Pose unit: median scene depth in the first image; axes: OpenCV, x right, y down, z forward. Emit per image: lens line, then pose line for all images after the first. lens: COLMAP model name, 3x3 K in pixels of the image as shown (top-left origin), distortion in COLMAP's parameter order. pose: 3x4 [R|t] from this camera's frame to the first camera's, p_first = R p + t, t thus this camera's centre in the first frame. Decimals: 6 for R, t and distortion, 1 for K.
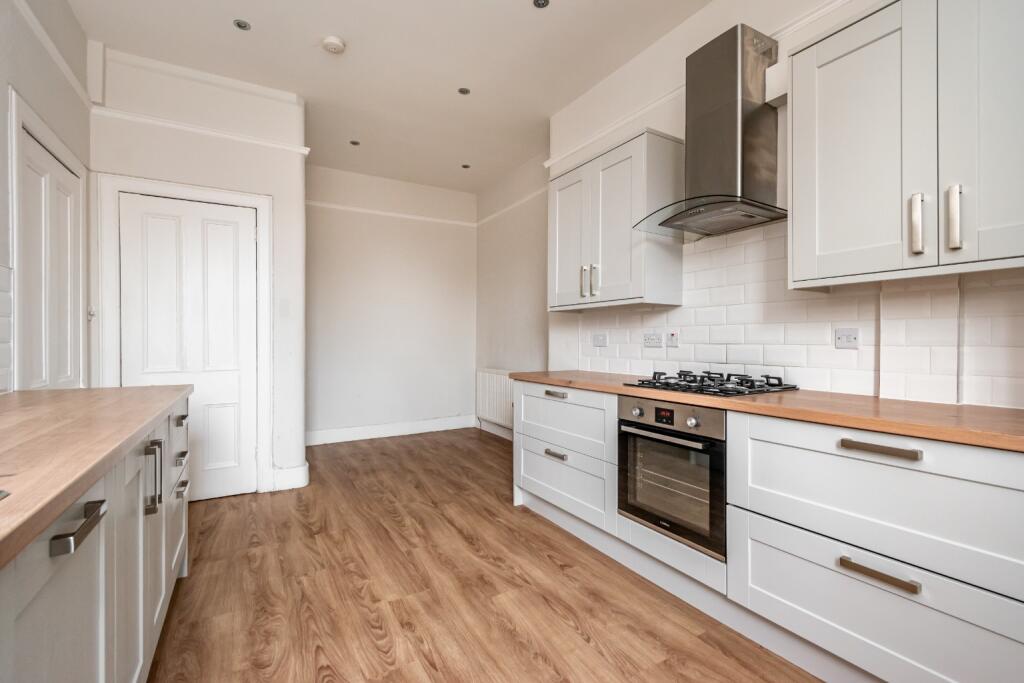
lens RADIAL K [[457.8, 0, 511.2], [0, 457.8, 339.4], [0, 0, 1]] dist [0.002681, 0.000374]
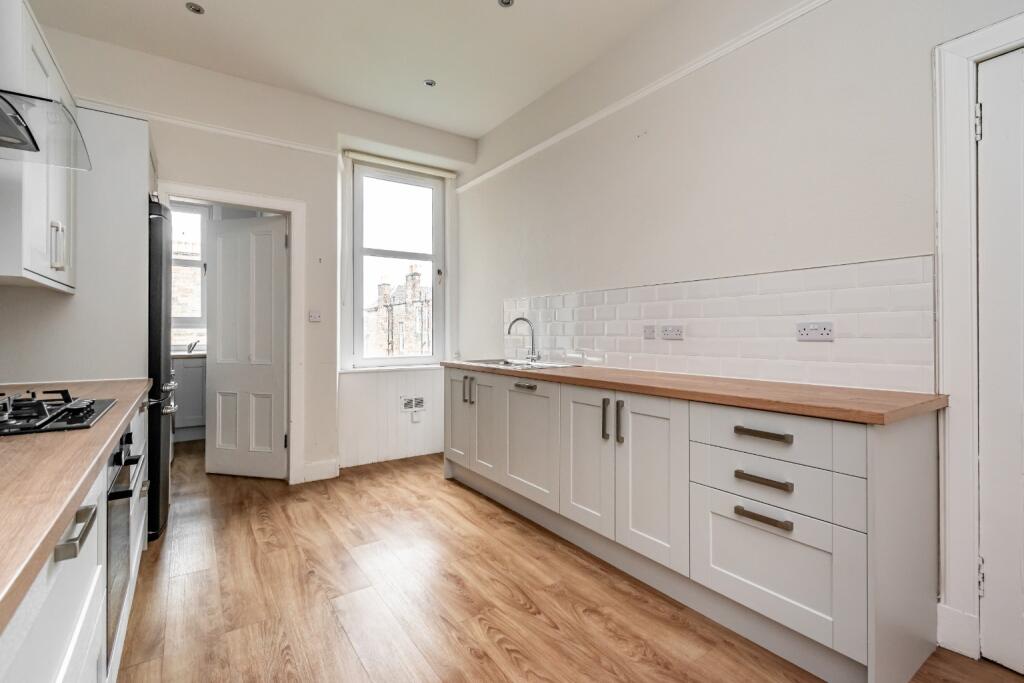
lens RADIAL K [[457.8, 0, 510.4], [0, 457.8, 332.0], [0, 0, 1]] dist [0.002681, 0.000374]
pose [[-0.996194, 0.001024, -0.087156, -0.166771], [0.000941, 0.999999, 0.000996, -0.008496], [0.087157, 0.000910, -0.996194, 1.527054]]
